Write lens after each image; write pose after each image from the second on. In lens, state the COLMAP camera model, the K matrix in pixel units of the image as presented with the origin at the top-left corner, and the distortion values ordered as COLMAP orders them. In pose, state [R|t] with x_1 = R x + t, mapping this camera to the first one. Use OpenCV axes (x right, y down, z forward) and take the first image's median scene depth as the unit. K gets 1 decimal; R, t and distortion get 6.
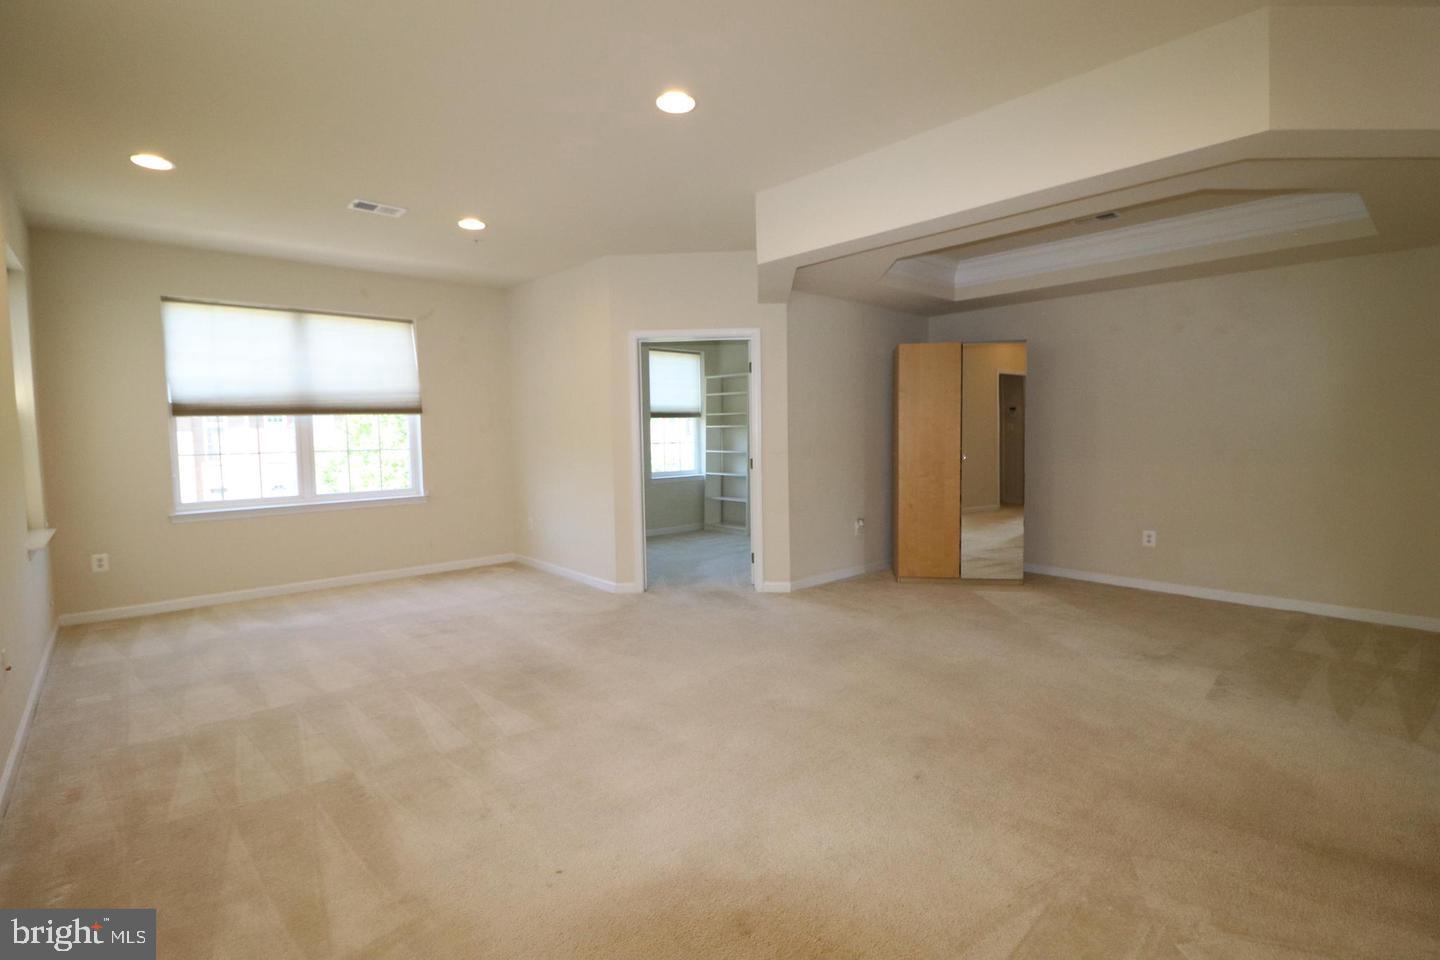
lens RADIAL K [[671.1, 0, 726.0], [0, 671.1, 456.6], [0, 0, 1]] dist [0.000294, -0.006818]
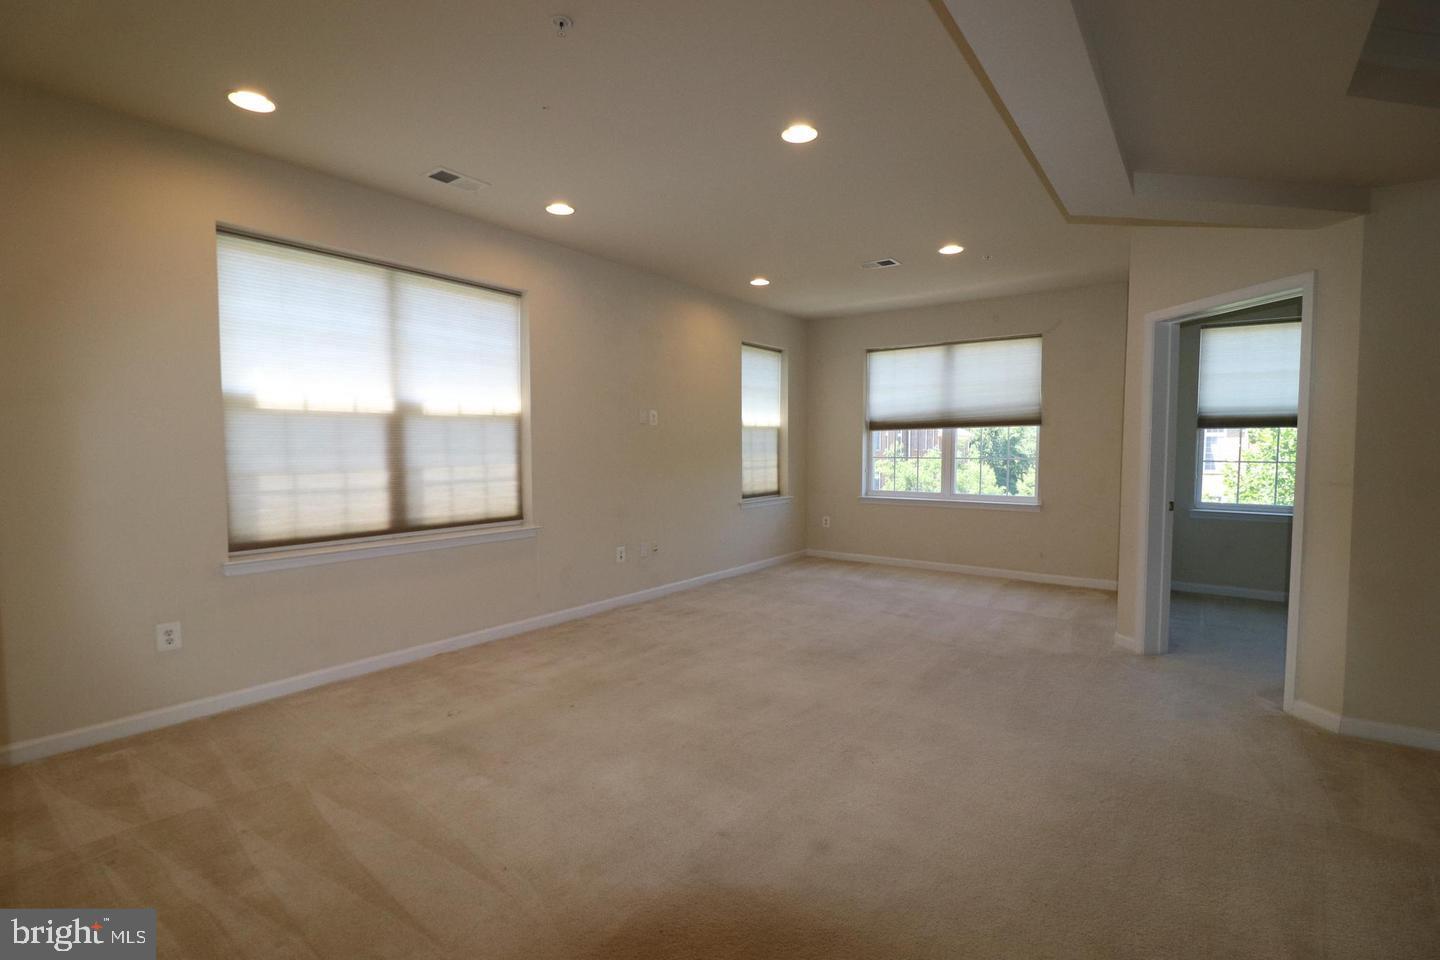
lens RADIAL K [[671.1, 0, 727.0], [0, 671.1, 489.4], [0, 0, 1]] dist [0.000294, -0.006818]
pose [[0.202668, 0.077919, -0.976143, 0.501313], [-0.032863, 0.996809, 0.072746, -0.026370], [0.978696, 0.017336, 0.204582, 0.353249]]
